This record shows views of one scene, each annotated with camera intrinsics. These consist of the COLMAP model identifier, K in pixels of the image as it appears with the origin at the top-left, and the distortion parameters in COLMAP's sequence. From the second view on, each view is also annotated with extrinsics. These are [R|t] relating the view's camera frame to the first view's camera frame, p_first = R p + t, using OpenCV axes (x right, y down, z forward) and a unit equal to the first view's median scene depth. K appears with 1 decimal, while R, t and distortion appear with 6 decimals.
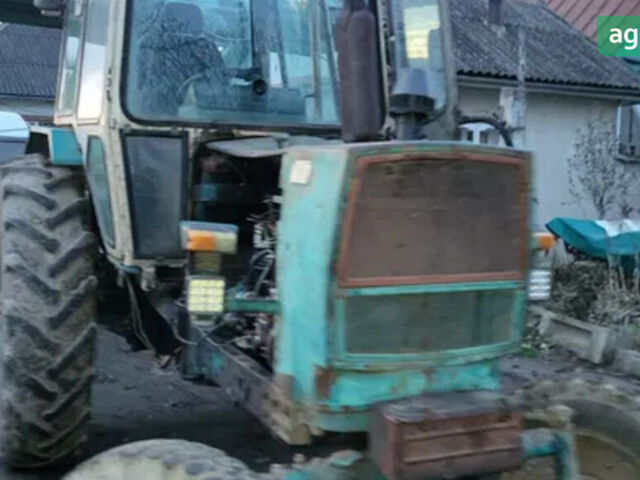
lens RADIAL K [[835.4, 0, 320.0], [0, 835.4, 240.0], [0, 0, 1]] dist [0.061201, -0.016771]
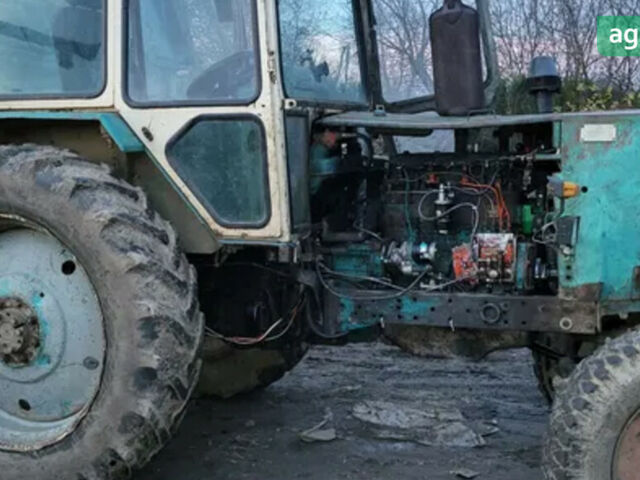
lens RADIAL K [[835.4, 0, 320.0], [0, 835.4, 240.0], [0, 0, 1]] dist [0.061201, -0.016771]
pose [[0.687019, -0.129854, 0.714943, -0.884642], [0.112527, 0.991046, 0.071870, -0.037883], [-0.717874, 0.031074, 0.695480, 0.233469]]
